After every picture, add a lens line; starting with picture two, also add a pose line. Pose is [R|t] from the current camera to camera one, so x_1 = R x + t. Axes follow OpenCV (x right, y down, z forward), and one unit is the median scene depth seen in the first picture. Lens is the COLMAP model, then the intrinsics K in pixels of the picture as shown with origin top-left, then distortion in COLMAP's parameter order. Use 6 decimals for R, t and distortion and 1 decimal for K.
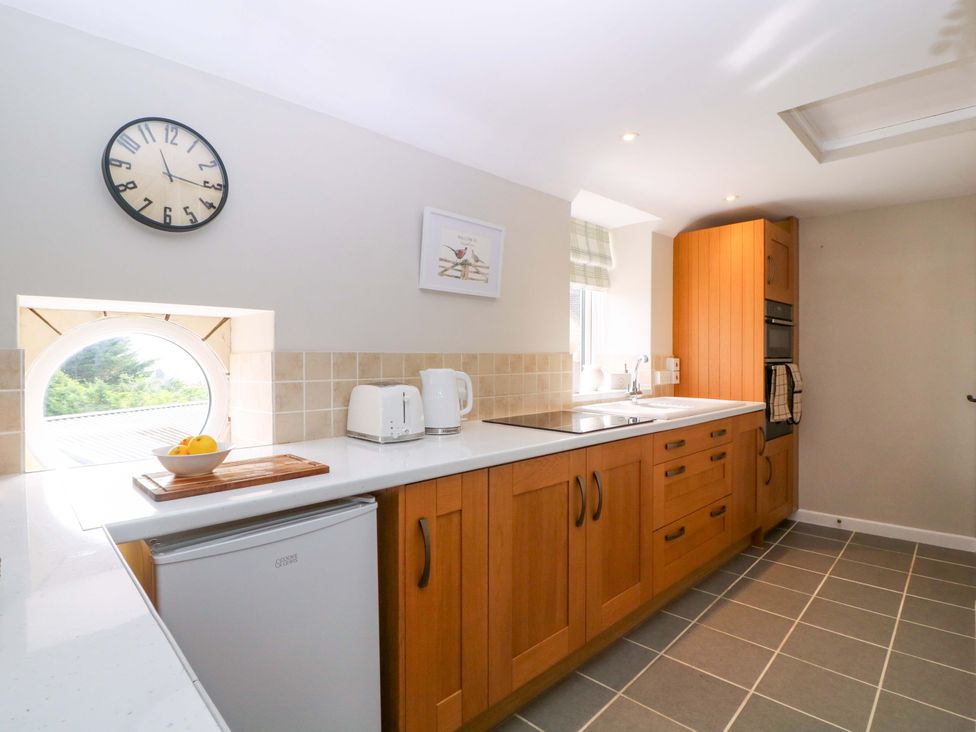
lens RADIAL K [[499.1, 0, 489.9], [0, 499.1, 367.7], [0, 0, 1]] dist [0.002105, -0.000157]
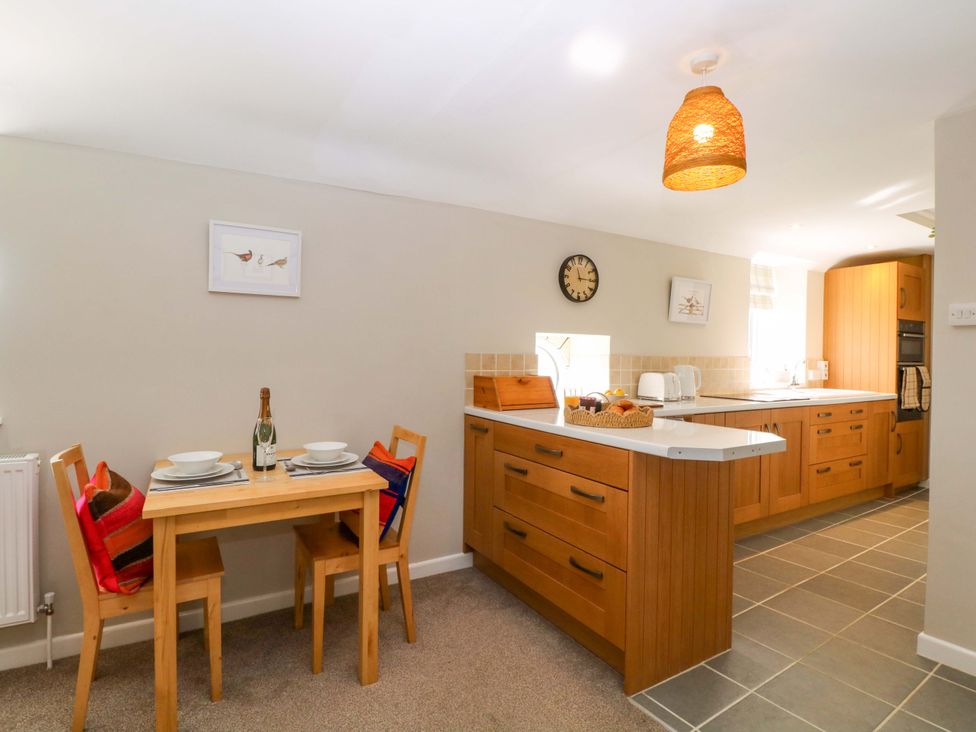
lens RADIAL K [[498.0, 0, 489.3], [0, 498.0, 363.8], [0, 0, 1]] dist [-0.007154, -0.005138]
pose [[0.972119, 0.014859, -0.234015, -0.236021], [-0.016453, 0.999853, -0.004863, 0.011662], [0.233908, 0.008577, 0.972221, -0.618354]]
